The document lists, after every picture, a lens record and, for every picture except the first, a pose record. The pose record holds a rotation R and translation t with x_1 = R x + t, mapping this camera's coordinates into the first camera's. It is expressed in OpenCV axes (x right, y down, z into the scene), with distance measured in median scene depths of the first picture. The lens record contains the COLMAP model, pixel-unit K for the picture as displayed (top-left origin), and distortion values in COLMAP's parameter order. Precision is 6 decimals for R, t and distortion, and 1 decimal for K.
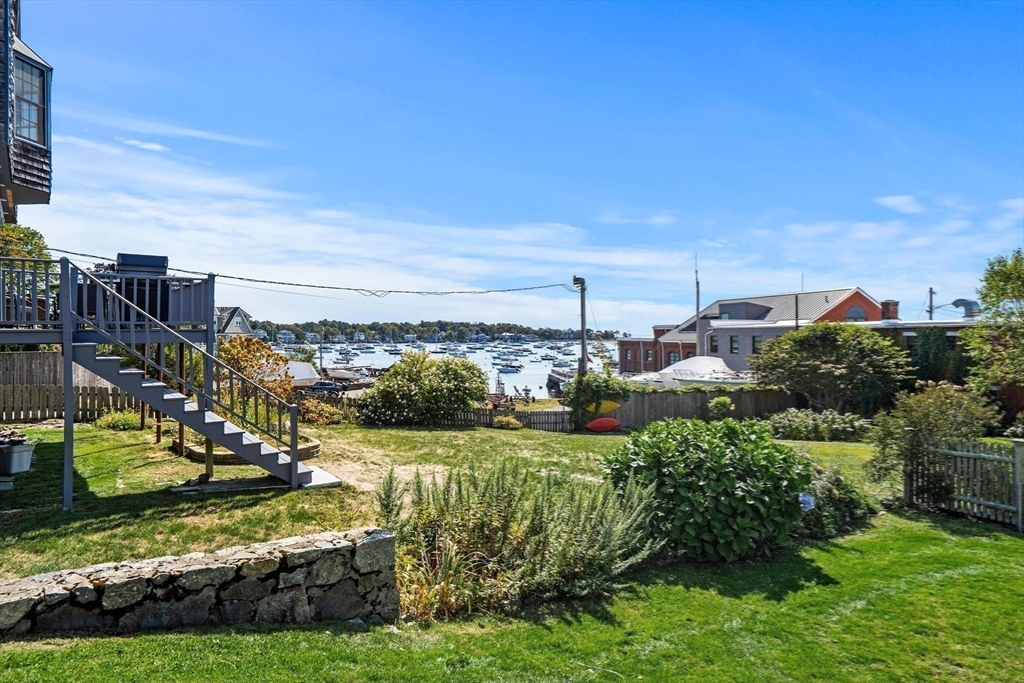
lens RADIAL K [[581.5, 0, 512.0], [0, 581.5, 341.5], [0, 0, 1]] dist [0.000462, 0.000181]
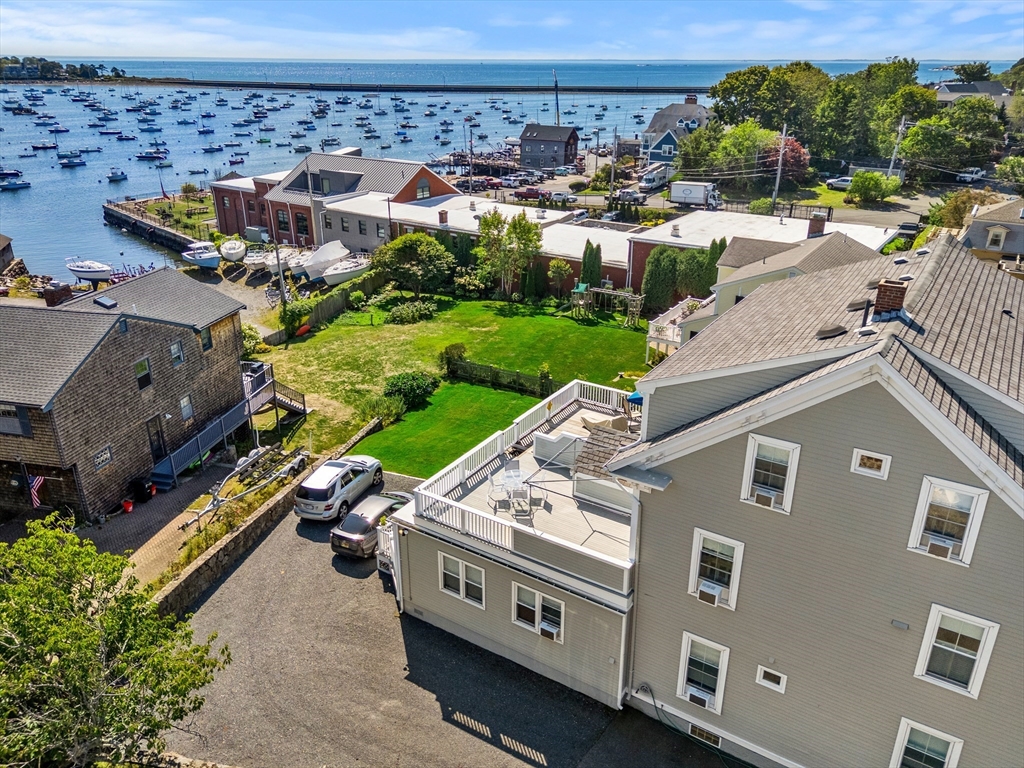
lens RADIAL K [[769.3, 0, 512.0], [0, 769.3, 384.0], [0, 0, 1]] dist [-0.000625, -0.003020]
pose [[0.794020, -0.235458, 0.560440, -0.643822], [-0.000755, 0.921556, 0.388244, -0.575879], [-0.607892, -0.308696, 0.731556, -1.047186]]
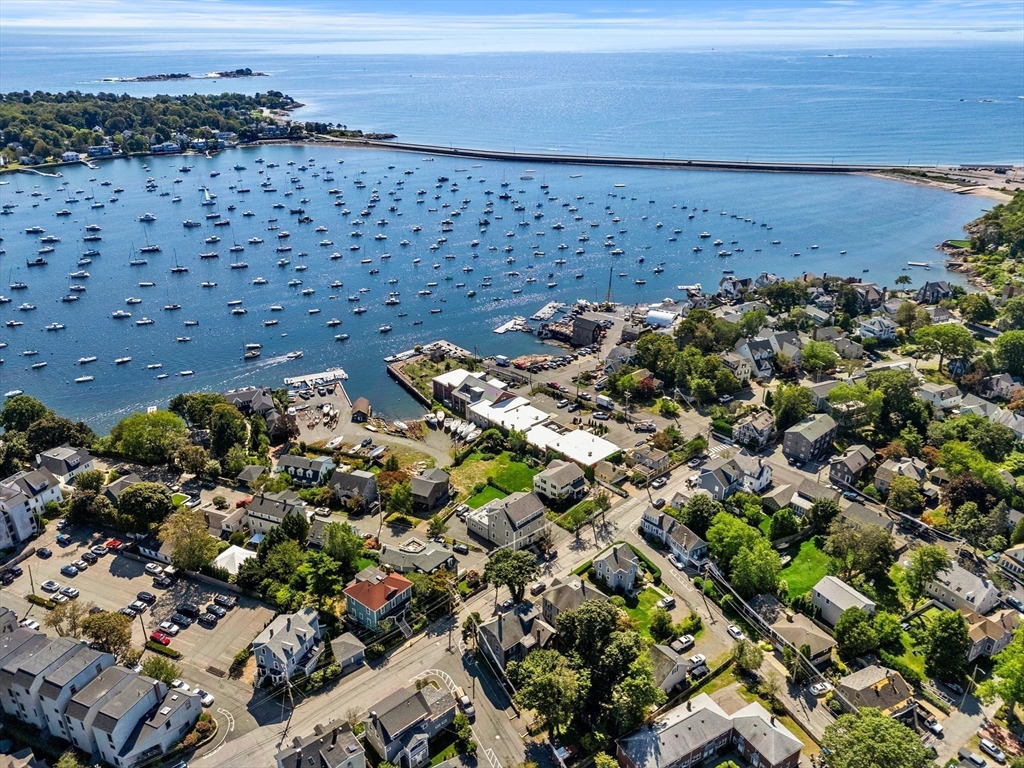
lens RADIAL K [[769.3, 0, 512.0], [0, 769.3, 384.0], [0, 0, 1]] dist [-0.000625, -0.003020]
pose [[0.904997, -0.191212, 0.380023, -2.549162], [0.012744, 0.905080, 0.425050, -4.540804], [-0.425226, -0.379826, 0.821532, -6.358719]]
